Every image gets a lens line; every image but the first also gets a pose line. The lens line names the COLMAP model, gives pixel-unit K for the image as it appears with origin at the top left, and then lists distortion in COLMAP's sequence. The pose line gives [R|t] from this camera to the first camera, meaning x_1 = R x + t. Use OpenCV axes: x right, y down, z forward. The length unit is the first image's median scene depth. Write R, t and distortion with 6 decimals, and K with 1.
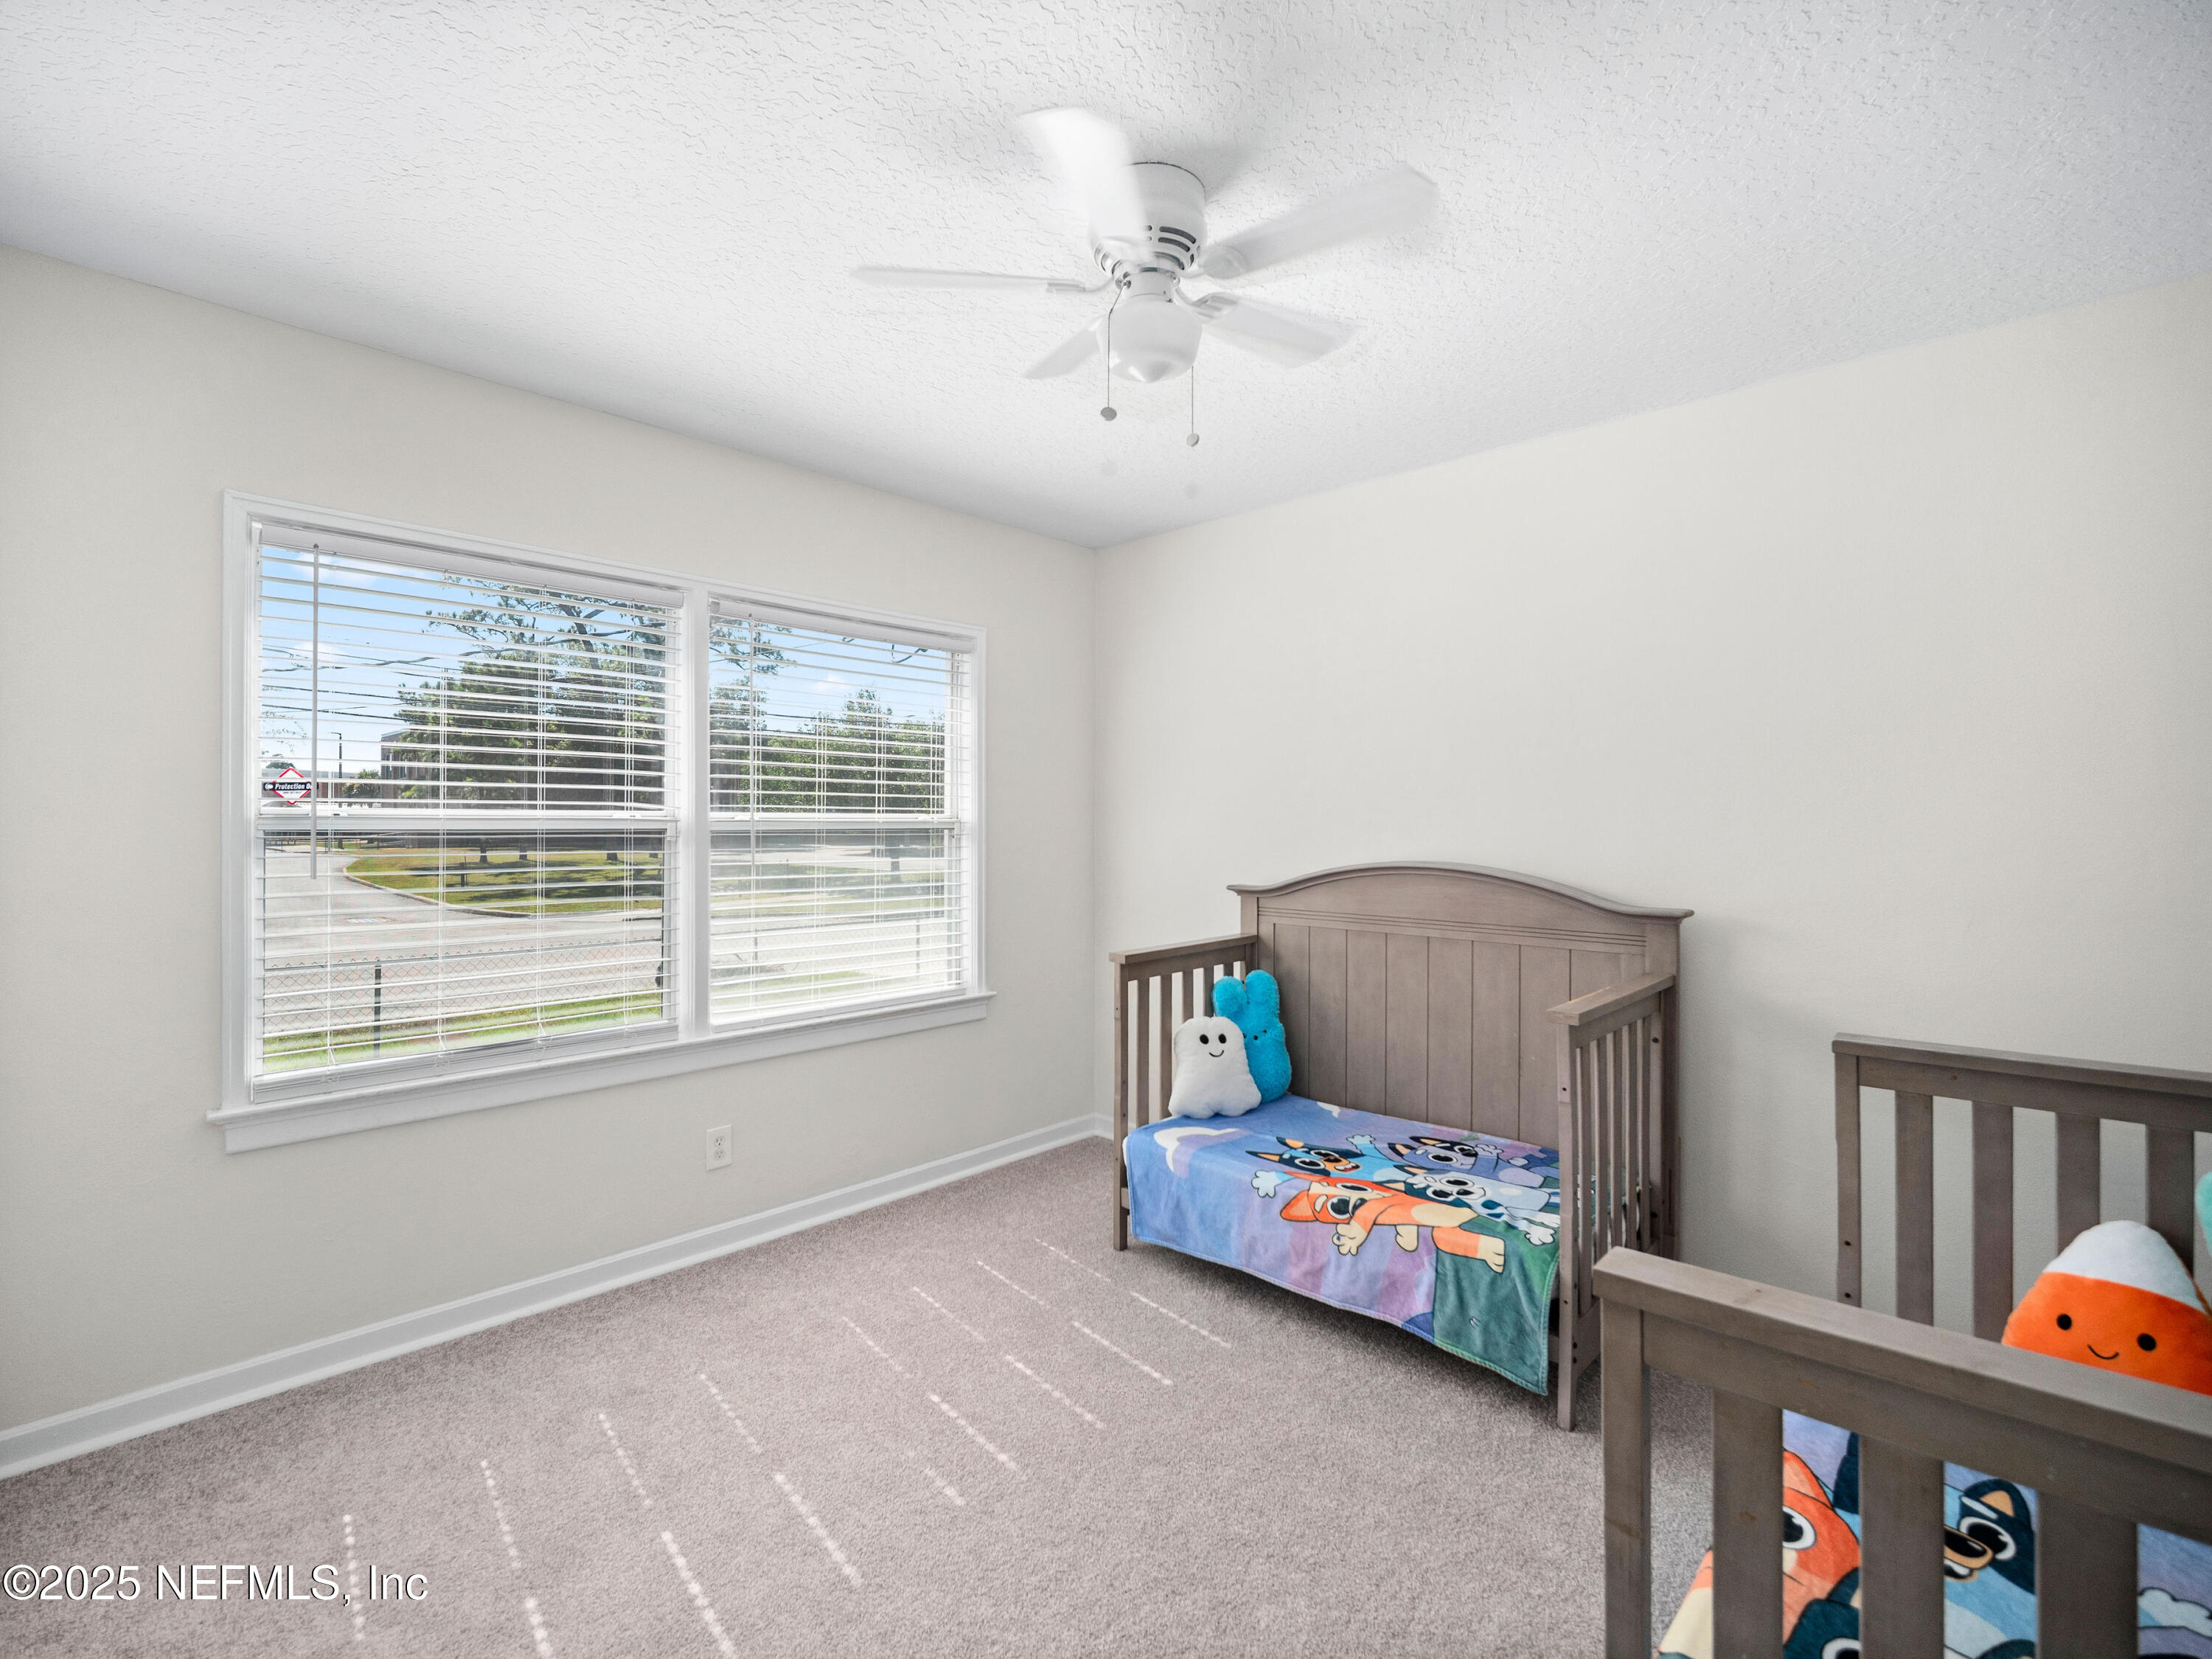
lens RADIAL K [[1009.0, 0, 1102.5], [0, 1009.0, 820.9], [0, 0, 1]] dist [0.003597, -0.008374]
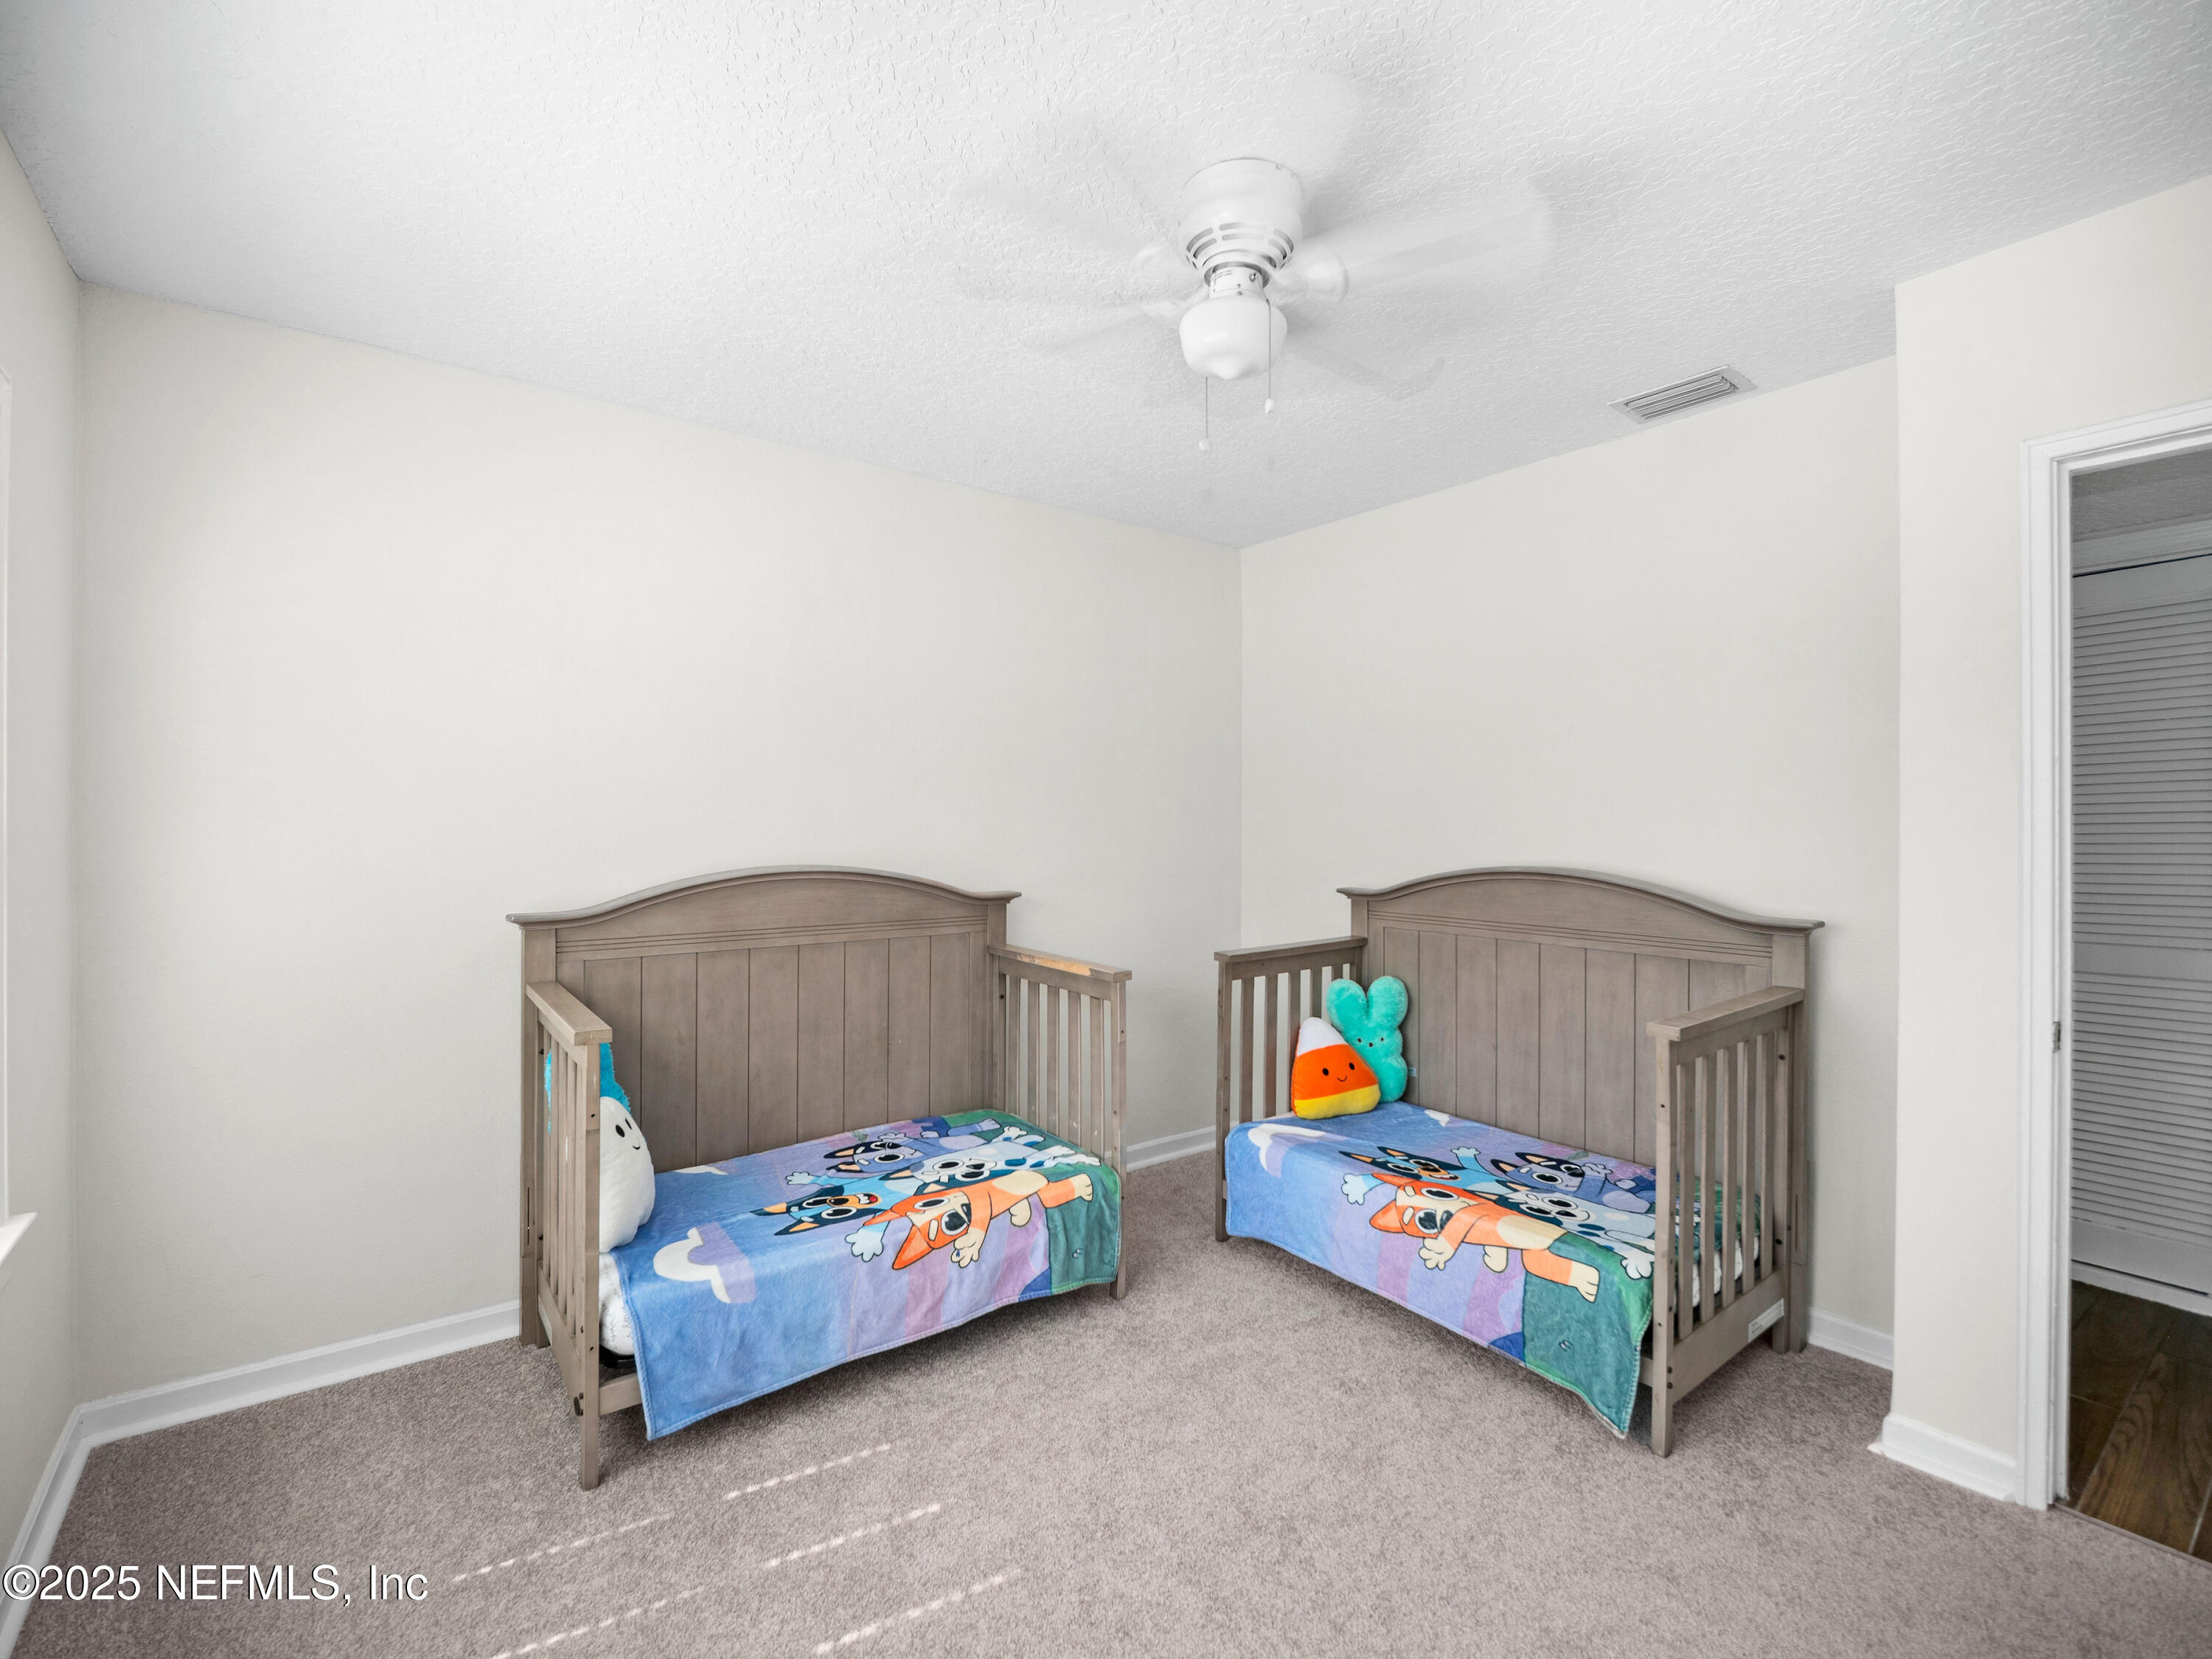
lens RADIAL K [[1009.0, 0, 1102.5], [0, 1009.0, 820.9], [0, 0, 1]] dist [0.003597, -0.008374]
pose [[0.160444, -0.001611, 0.987044, -0.627600], [0.000902, 0.999998, 0.001486, -0.002425], [-0.987045, 0.000652, 0.160445, 0.635999]]
